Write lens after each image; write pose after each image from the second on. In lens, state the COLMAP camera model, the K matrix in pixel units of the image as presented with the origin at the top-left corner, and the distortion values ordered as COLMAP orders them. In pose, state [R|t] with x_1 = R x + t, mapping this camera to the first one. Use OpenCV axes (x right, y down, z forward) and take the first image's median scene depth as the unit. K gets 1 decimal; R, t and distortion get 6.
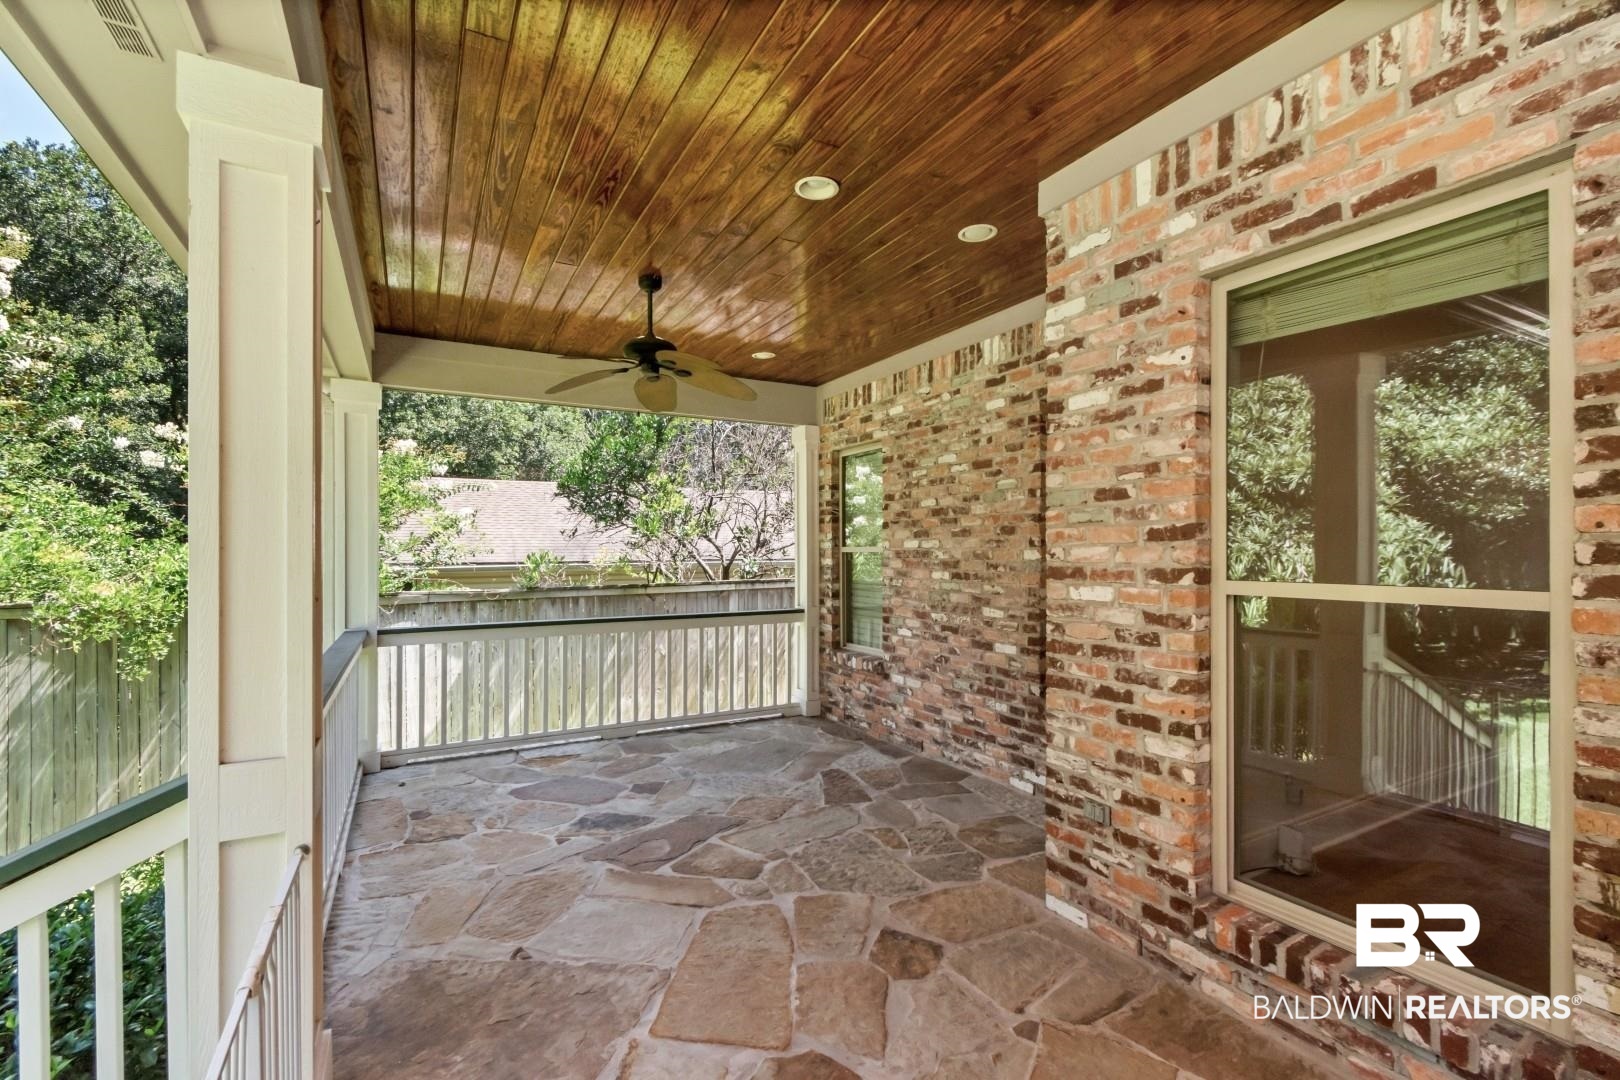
lens RADIAL K [[719.2, 0, 802.1], [0, 719.2, 550.4], [0, 0, 1]] dist [0.005167, -0.003331]
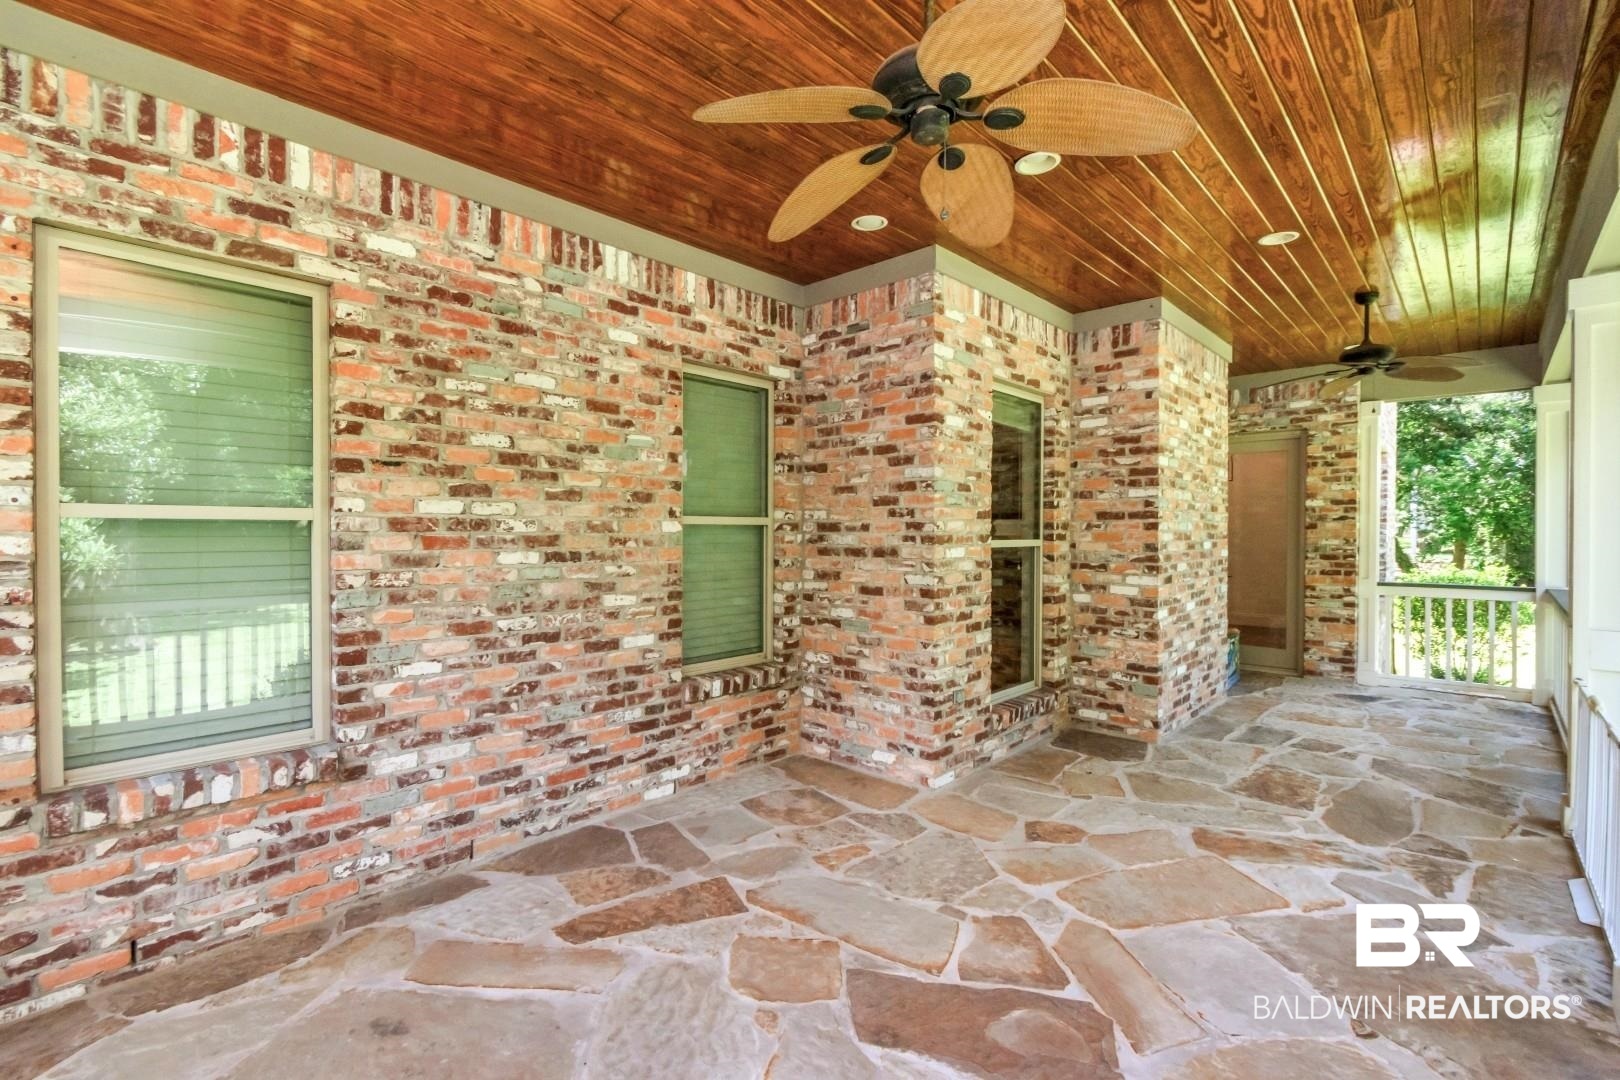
lens RADIAL K [[719.2, 0, 803.4], [0, 719.2, 532.7], [0, 0, 1]] dist [0.005167, -0.003331]
pose [[-0.314152, -0.005359, 0.949357, -0.549712], [-0.005536, 0.999977, 0.003813, 0.008863], [-0.949356, -0.004058, -0.314175, 1.066814]]
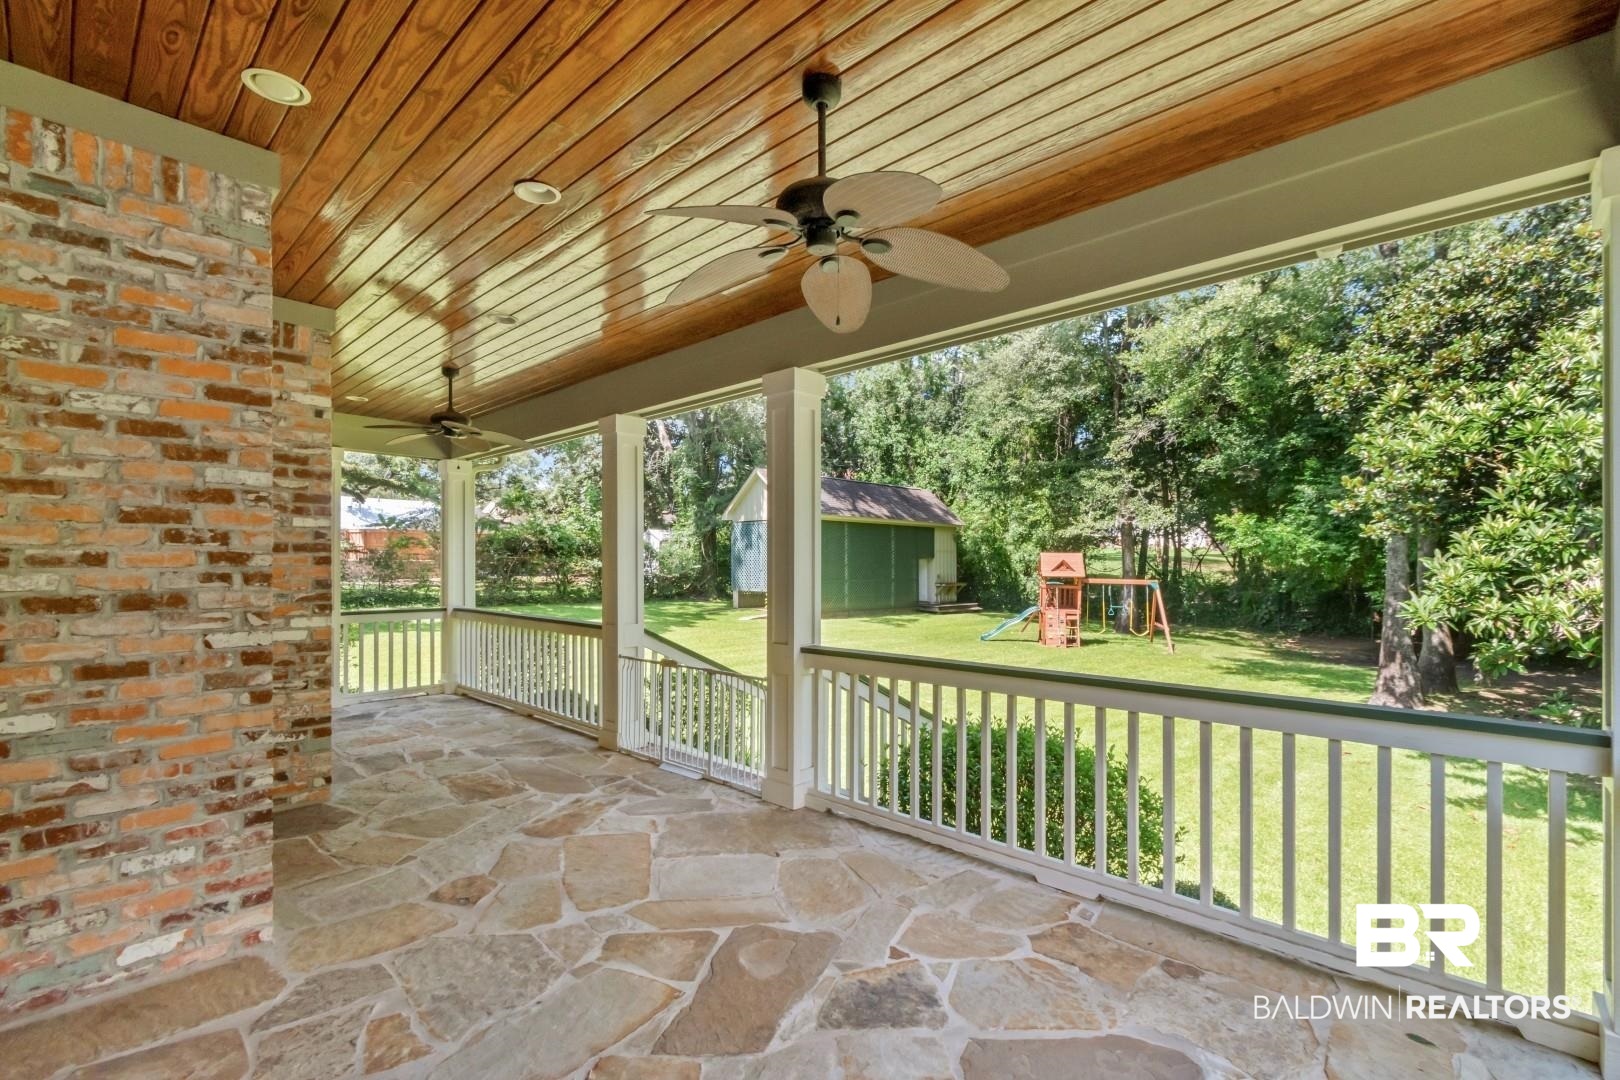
lens RADIAL K [[719.2, 0, 807.6], [0, 719.2, 560.2], [0, 0, 1]] dist [0.005167, -0.003331]
pose [[-0.950501, -0.004545, -0.310688, -0.015408], [-0.000560, 0.999916, -0.012915, 0.012171], [0.310721, -0.012102, -0.950424, 1.351776]]
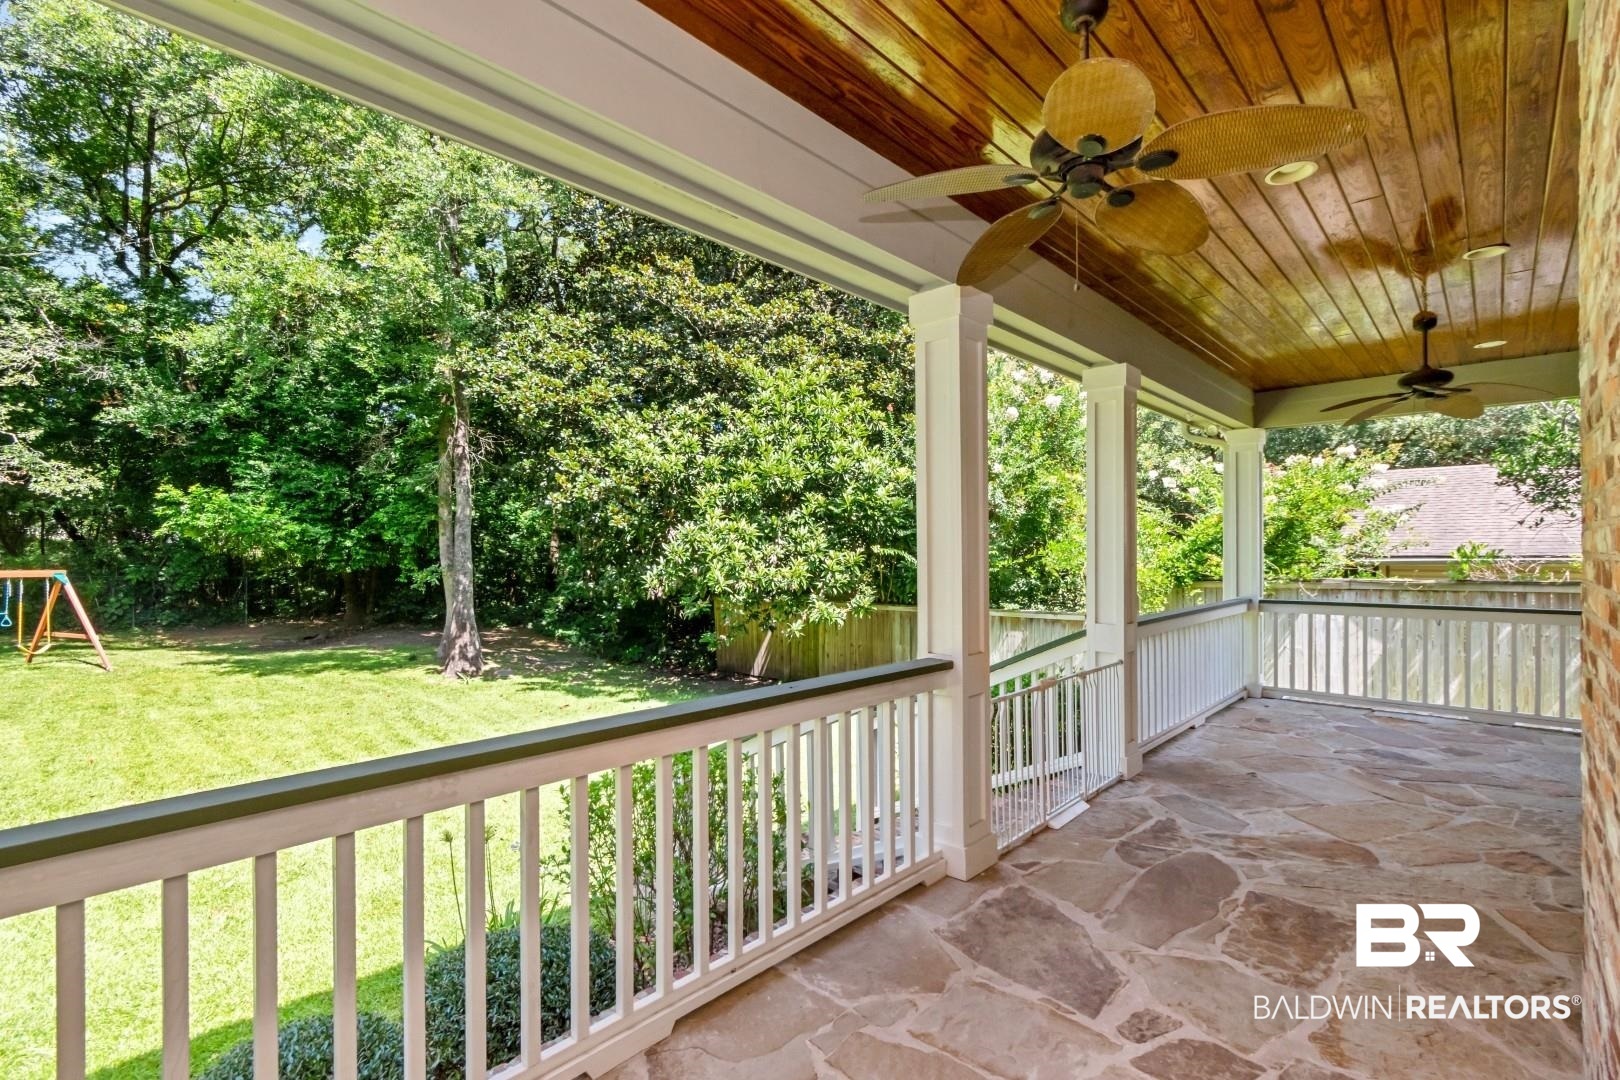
lens RADIAL K [[719.2, 0, 803.6], [0, 719.2, 546.8], [0, 0, 1]] dist [0.005167, -0.003331]
pose [[0.303709, -0.002566, -0.952761, 0.554792], [0.006204, 0.999981, -0.000716, -0.000333], [0.952745, -0.005693, 0.303719, -0.332964]]
